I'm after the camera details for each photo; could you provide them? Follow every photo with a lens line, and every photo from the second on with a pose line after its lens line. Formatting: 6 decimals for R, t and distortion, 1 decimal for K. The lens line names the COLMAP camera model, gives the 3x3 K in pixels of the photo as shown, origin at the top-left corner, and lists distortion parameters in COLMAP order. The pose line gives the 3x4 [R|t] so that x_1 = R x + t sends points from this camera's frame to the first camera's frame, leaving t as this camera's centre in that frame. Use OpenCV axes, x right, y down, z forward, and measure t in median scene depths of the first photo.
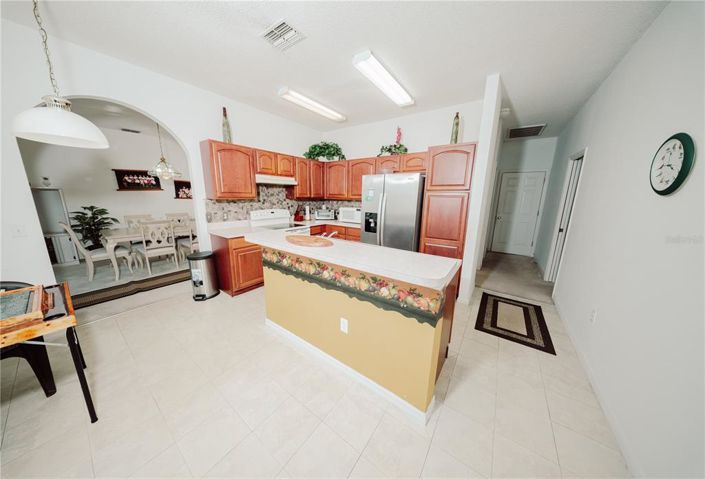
lens RADIAL K [[211.8, 0, 348.3], [0, 211.8, 238.9], [0, 0, 1]] dist [0.002482, -0.000098]
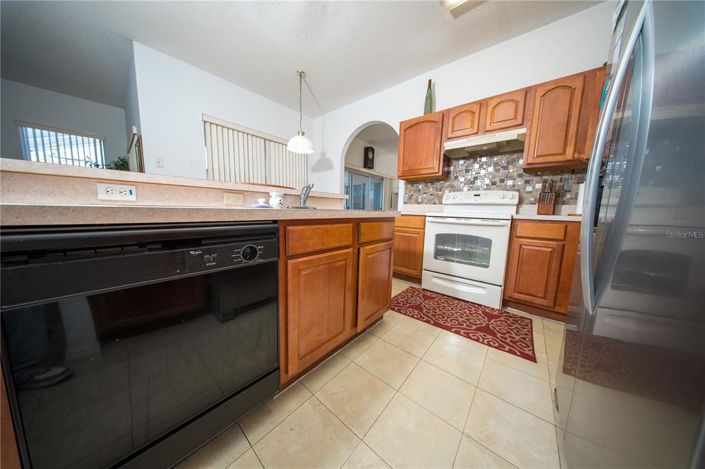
lens RADIAL K [[205.0, 0, 351.7], [0, 205.0, 232.2], [0, 0, 1]] dist [-0.001503, -0.000159]
pose [[-0.073149, 0.099174, -0.992378, 0.316172], [-0.228929, 0.966804, 0.113493, 0.002809], [0.970691, 0.235486, -0.048017, 0.687823]]
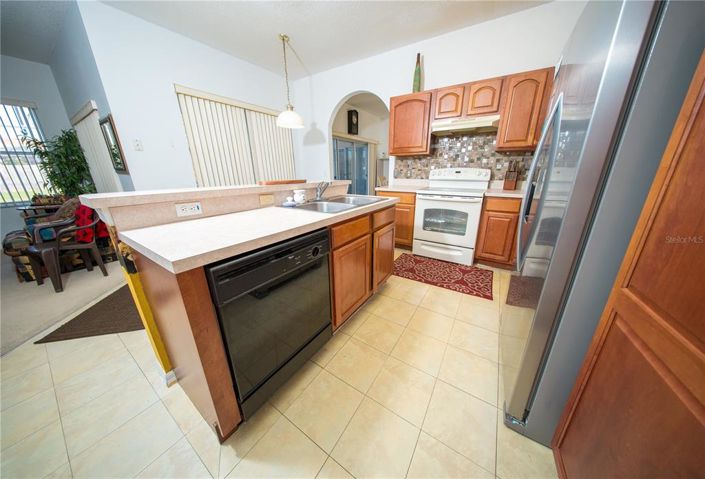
lens RADIAL K [[211.8, 0, 361.3], [0, 211.8, 233.1], [0, 0, 1]] dist [0.002482, -0.000098]
pose [[0.071026, 0.274713, -0.958899, 0.409880], [-0.197324, 0.946199, 0.256458, -0.045156], [0.977762, 0.170999, 0.121412, 0.613498]]
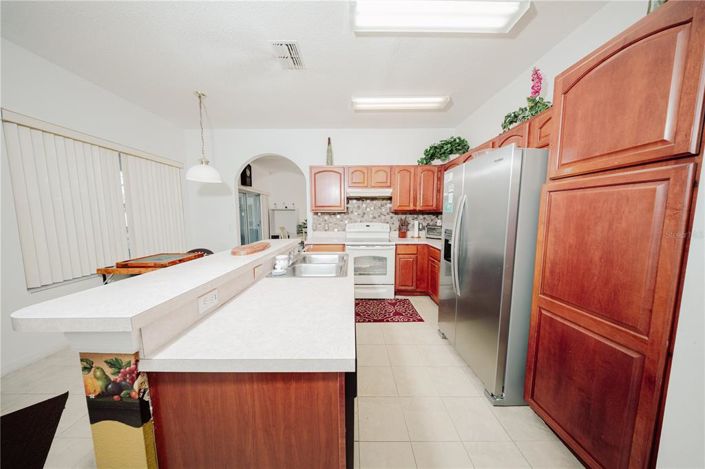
lens RADIAL K [[205.0, 0, 351.8], [0, 205.0, 232.3], [0, 0, 1]] dist [-0.001503, -0.000159]
pose [[0.583107, 0.054967, -0.810534, 0.371582], [-0.154835, 0.986939, -0.044460, -0.042336], [0.797504, 0.151424, 0.584002, 0.397708]]
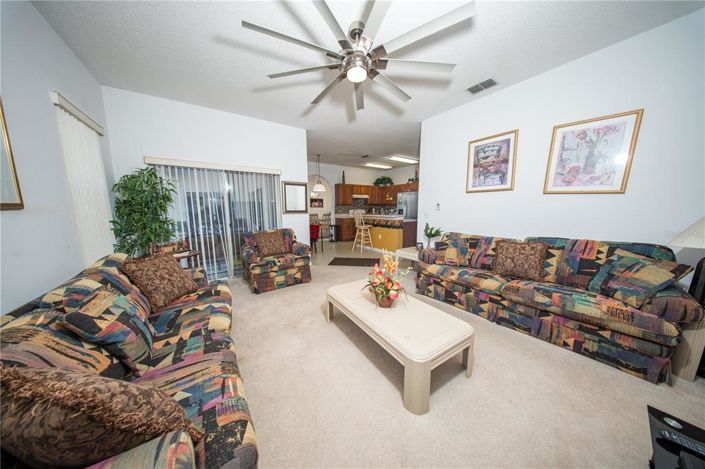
lens RADIAL K [[205.0, 0, 352.1], [0, 205.0, 236.3], [0, 0, 1]] dist [-0.001503, -0.000159]
pose [[0.949344, 0.021187, -0.313523, 0.273795], [-0.040008, 0.997754, -0.053717, 0.269384], [0.311681, 0.063539, 0.948060, -1.080490]]
